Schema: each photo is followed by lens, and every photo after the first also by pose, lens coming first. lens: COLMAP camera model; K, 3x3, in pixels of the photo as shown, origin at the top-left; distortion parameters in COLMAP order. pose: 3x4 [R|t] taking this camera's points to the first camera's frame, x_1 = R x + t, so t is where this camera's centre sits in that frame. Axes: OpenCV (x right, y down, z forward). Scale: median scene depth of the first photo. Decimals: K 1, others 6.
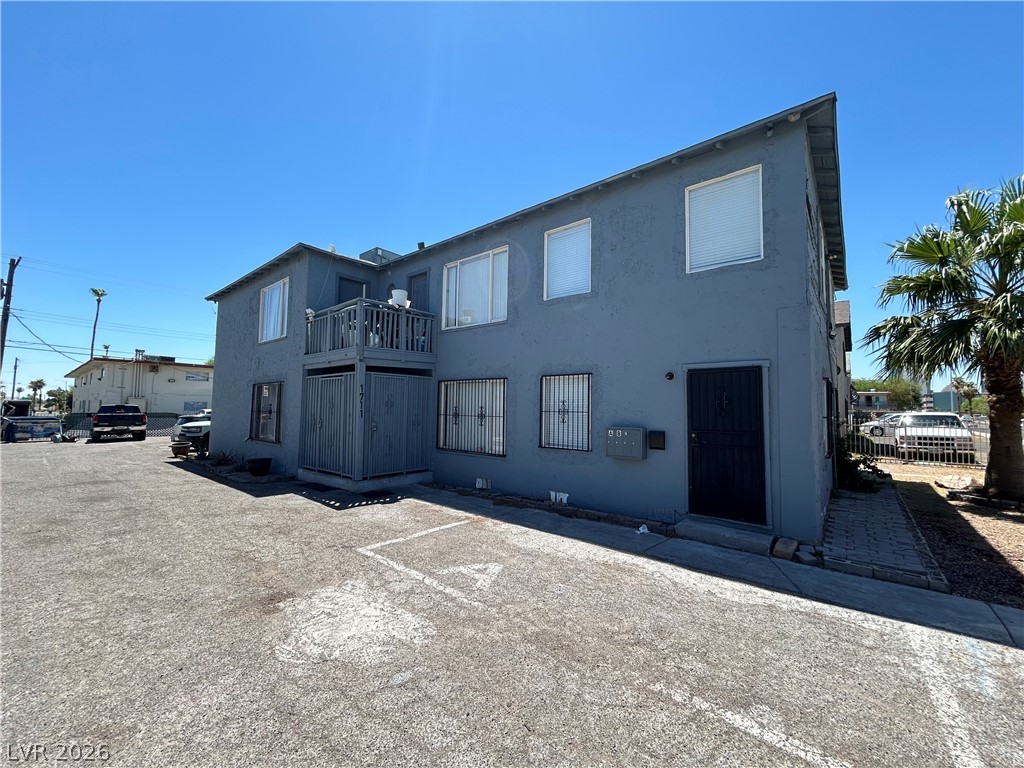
lens RADIAL K [[410.7, 0, 511.7], [0, 410.7, 384.1], [0, 0, 1]] dist [-0.000752, 0.000308]
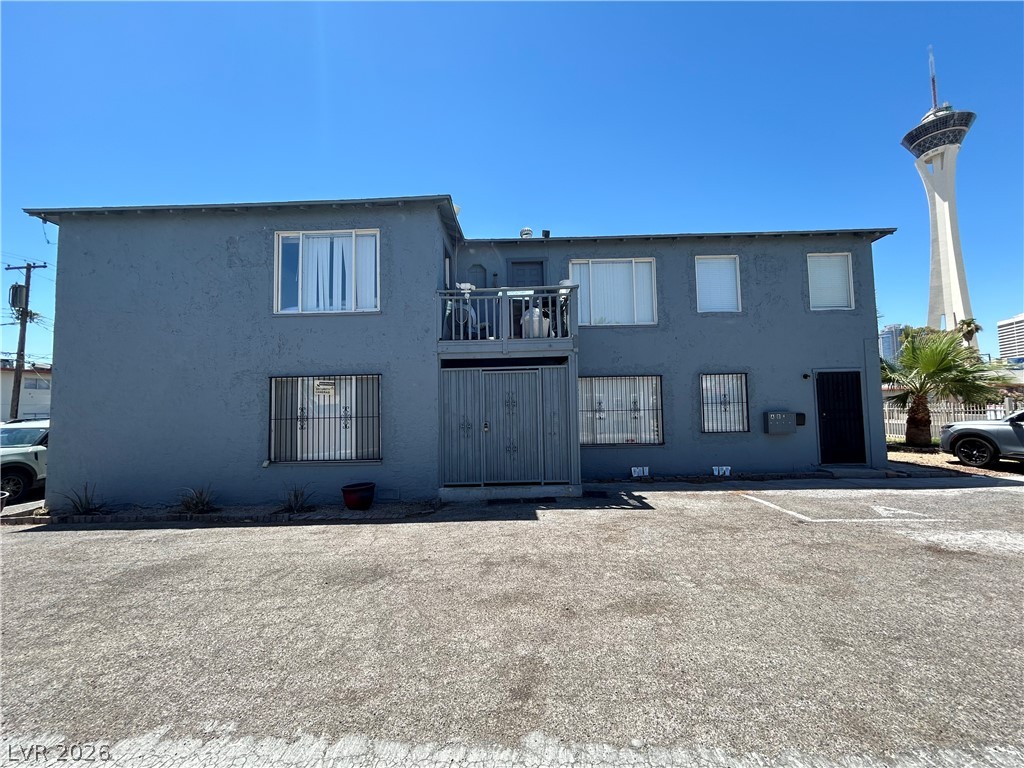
lens RADIAL K [[410.7, 0, 512.5], [0, 410.7, 383.2], [0, 0, 1]] dist [-0.000752, 0.000308]
pose [[0.776506, 0.010830, 0.630016, -1.164986], [-0.004306, 0.999920, -0.011882, 0.023920], [-0.630095, 0.006513, 0.776491, 0.421493]]
